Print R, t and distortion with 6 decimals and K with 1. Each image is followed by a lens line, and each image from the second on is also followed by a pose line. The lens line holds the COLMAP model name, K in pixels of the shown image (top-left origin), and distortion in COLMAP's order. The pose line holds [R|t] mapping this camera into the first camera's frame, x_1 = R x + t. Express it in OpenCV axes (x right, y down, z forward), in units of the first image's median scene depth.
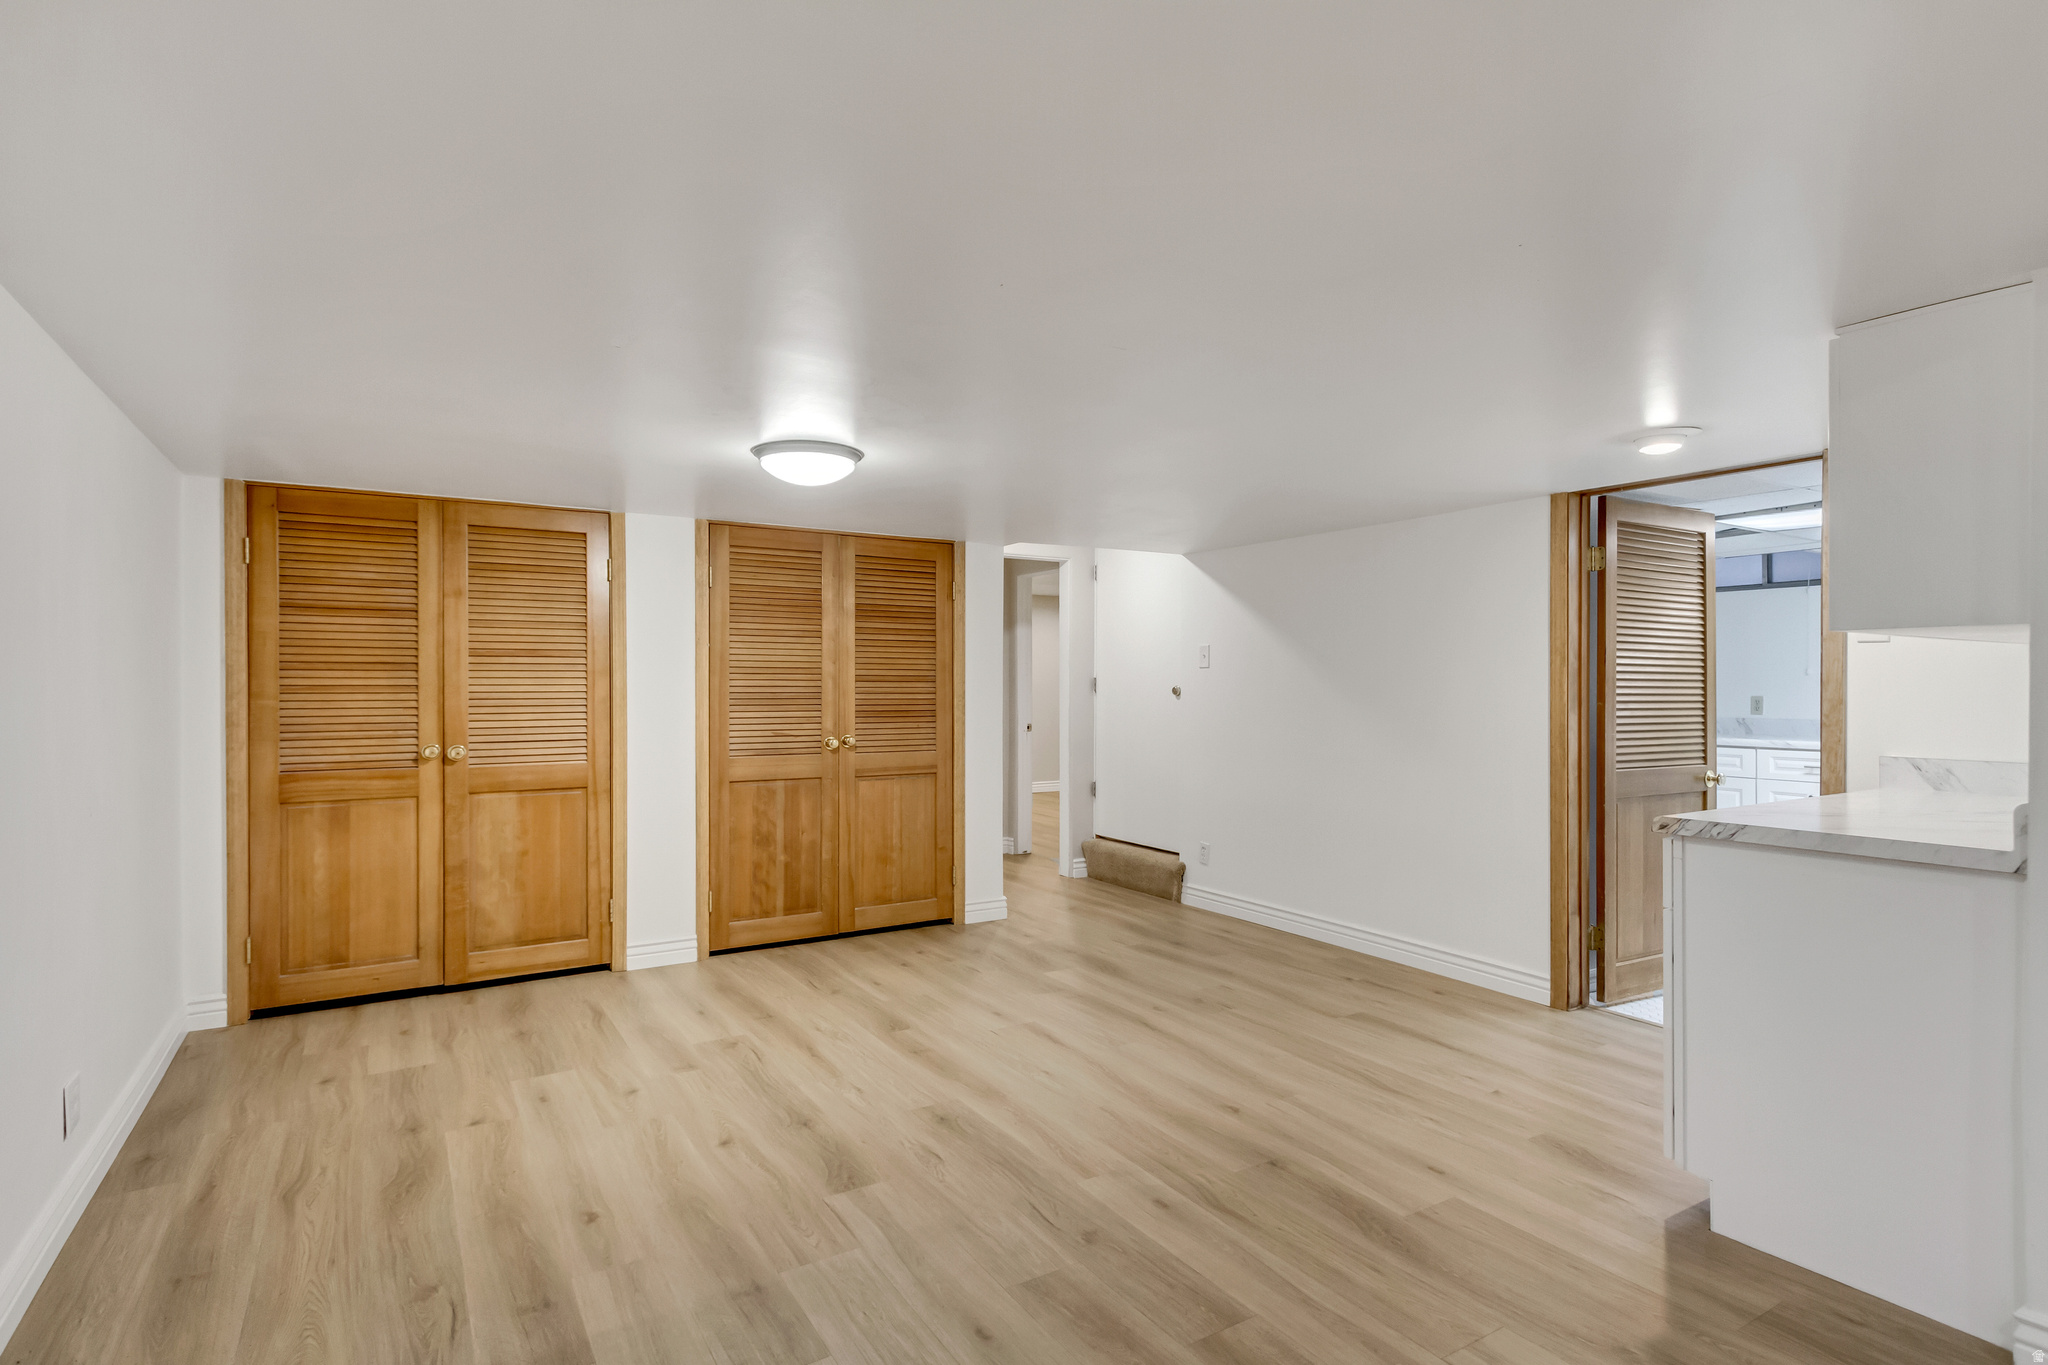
lens RADIAL K [[1026.7, 0, 1018.4], [0, 1026.7, 688.6], [0, 0, 1]] dist [0.008359, -0.000261]
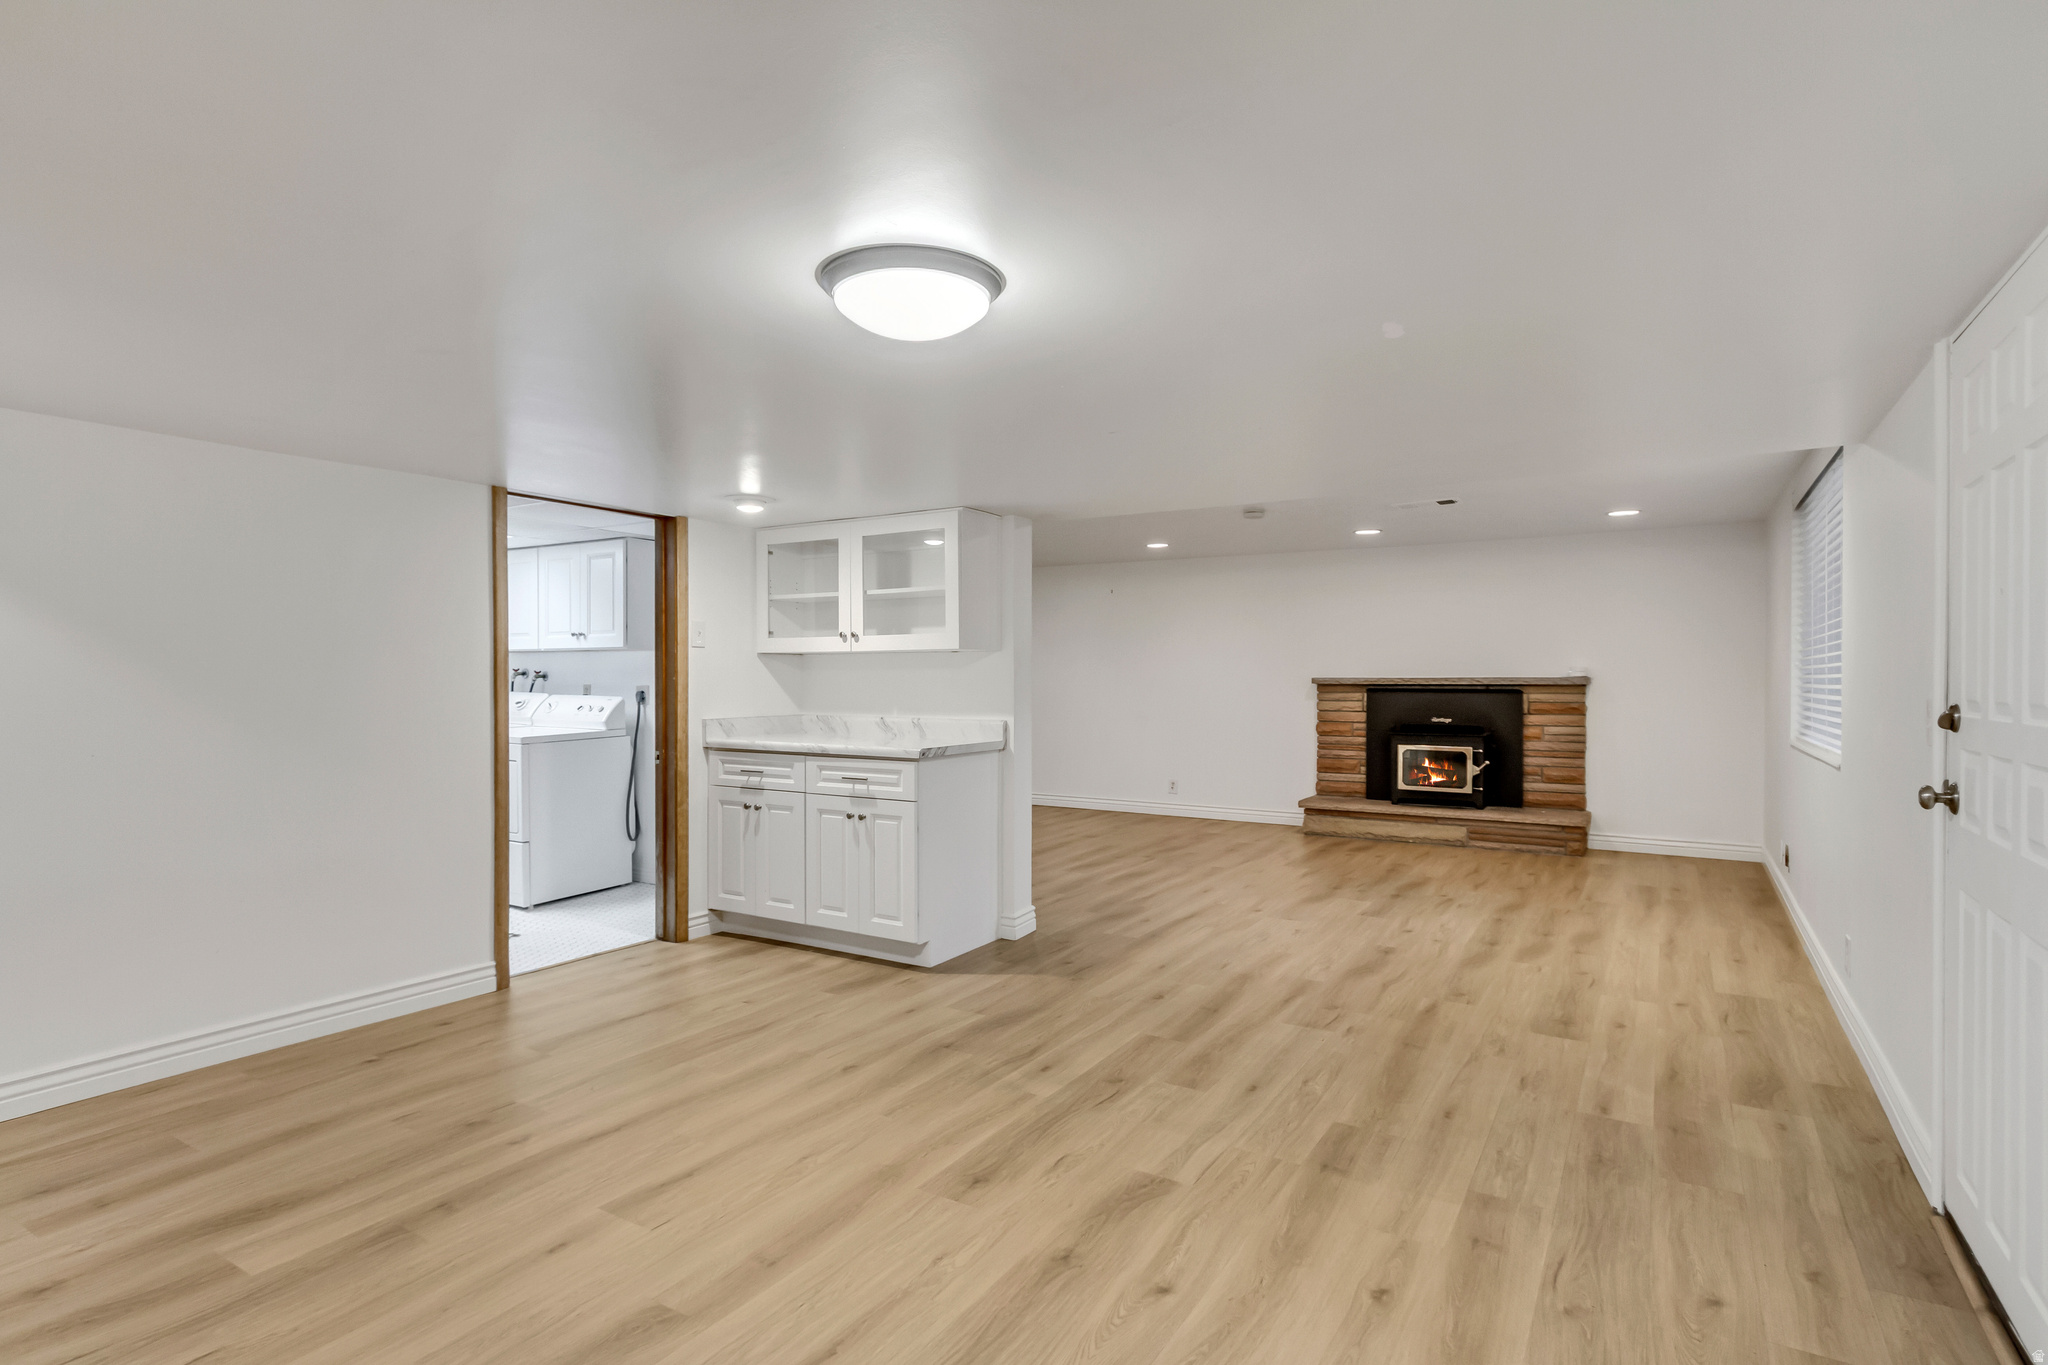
lens RADIAL K [[1034.1, 0, 1031.4], [0, 1034.1, 681.5], [0, 0, 1]] dist [0.013039, -0.000951]
pose [[-0.453588, -0.005383, 0.891195, -0.917662], [0.002263, 0.999972, 0.007192, -0.002896], [-0.891209, 0.005279, -0.453563, 1.438676]]
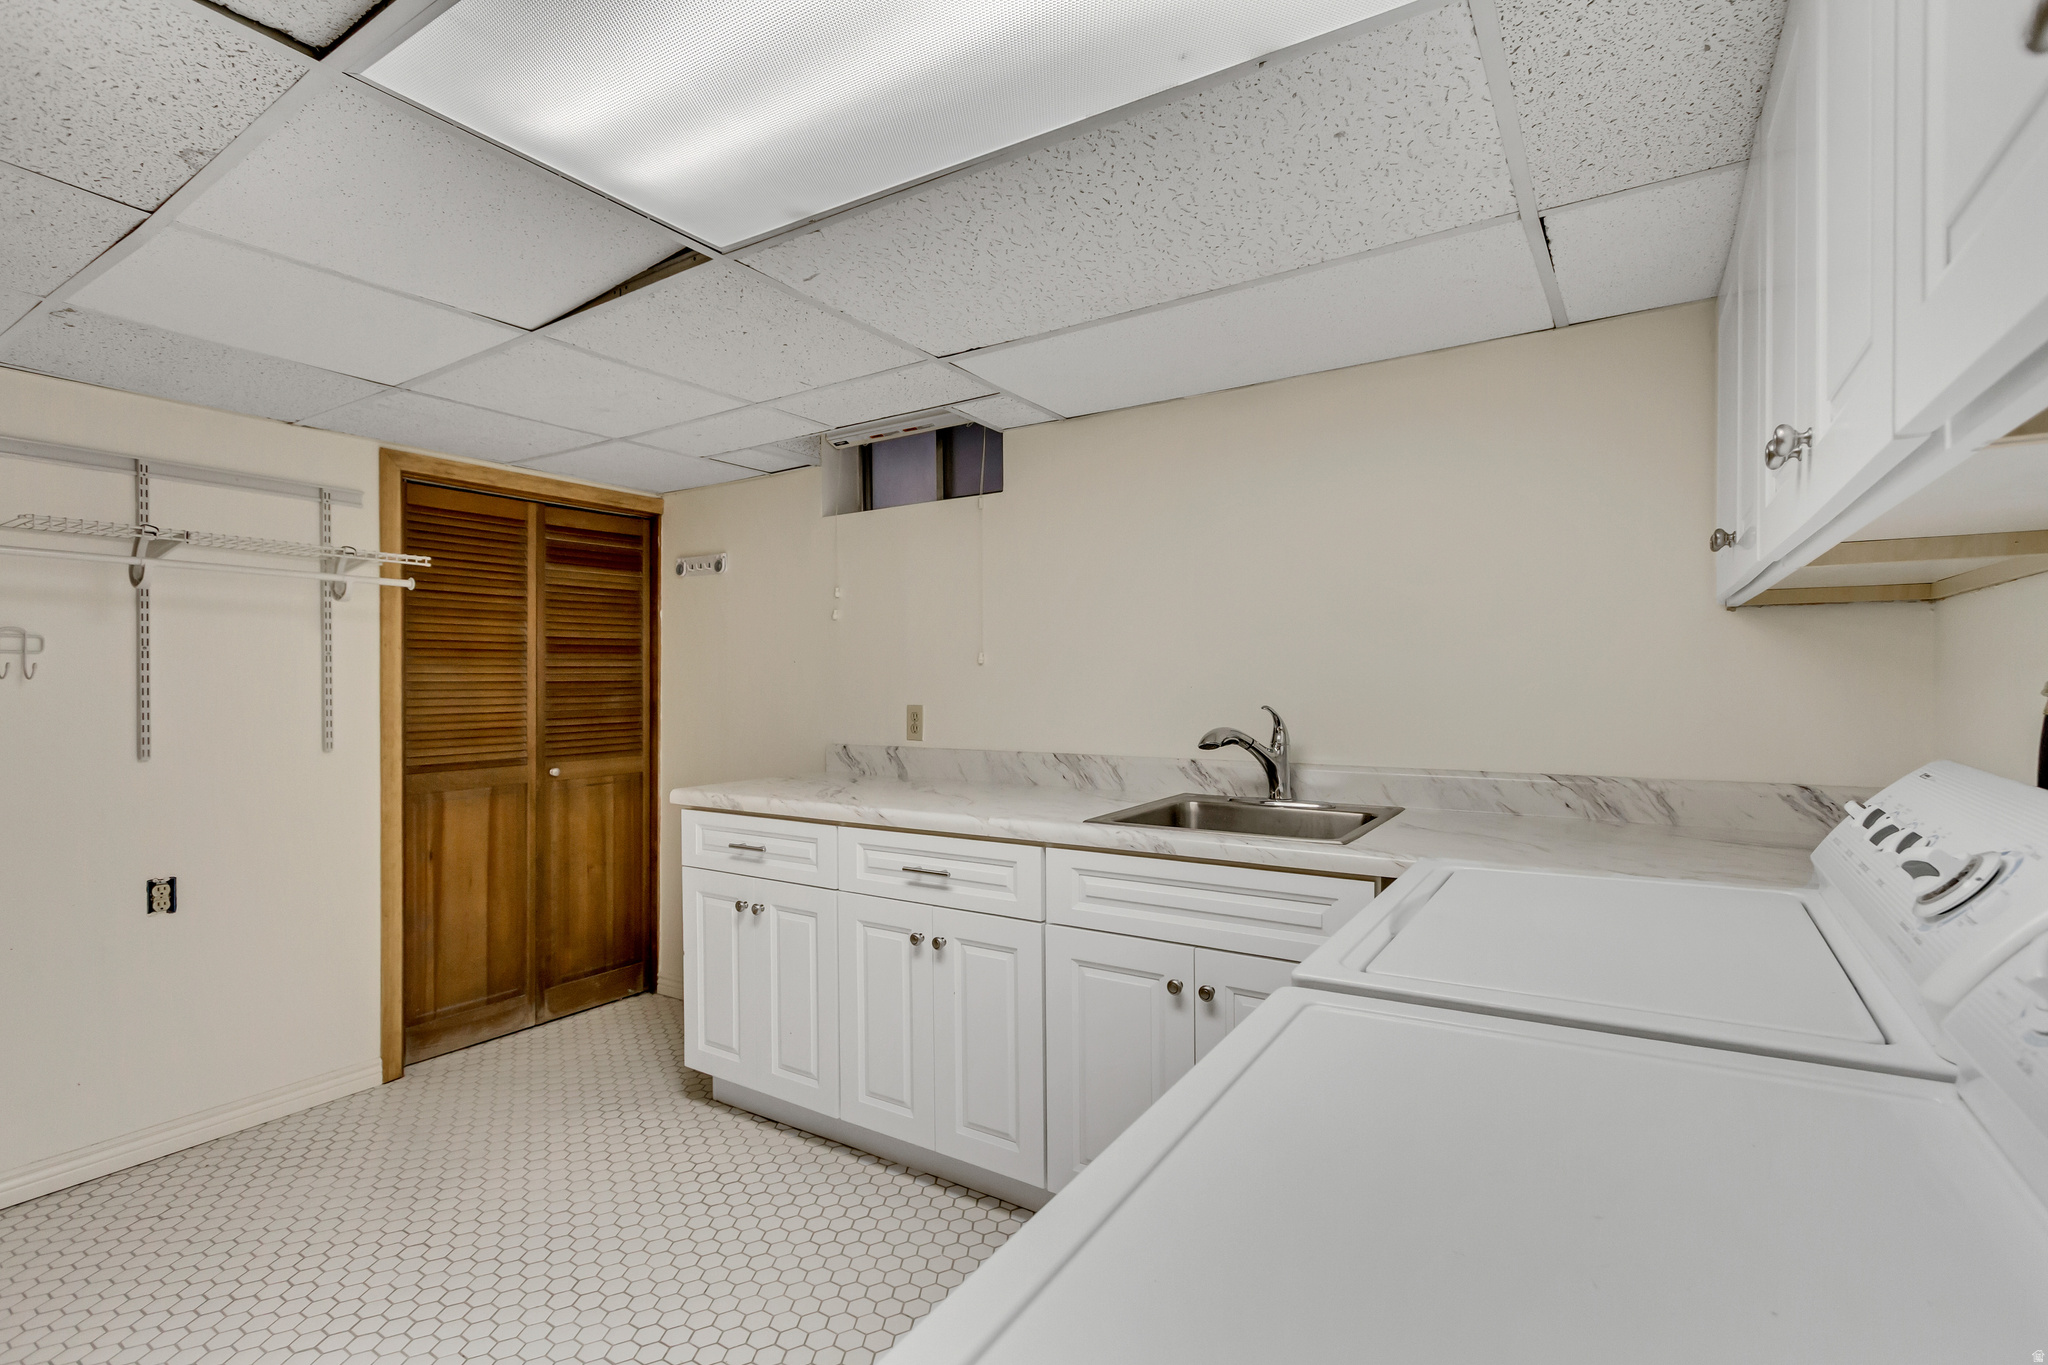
lens RADIAL K [[940.0, 0, 1024.8], [0, 940.0, 691.4], [0, 0, 1]] dist [0.008473, -0.000958]
pose [[0.899503, -0.006864, 0.436860, 1.301458], [0.006551, 0.999976, 0.002222, -0.002022], [-0.436865, 0.000863, 0.899527, 1.255689]]
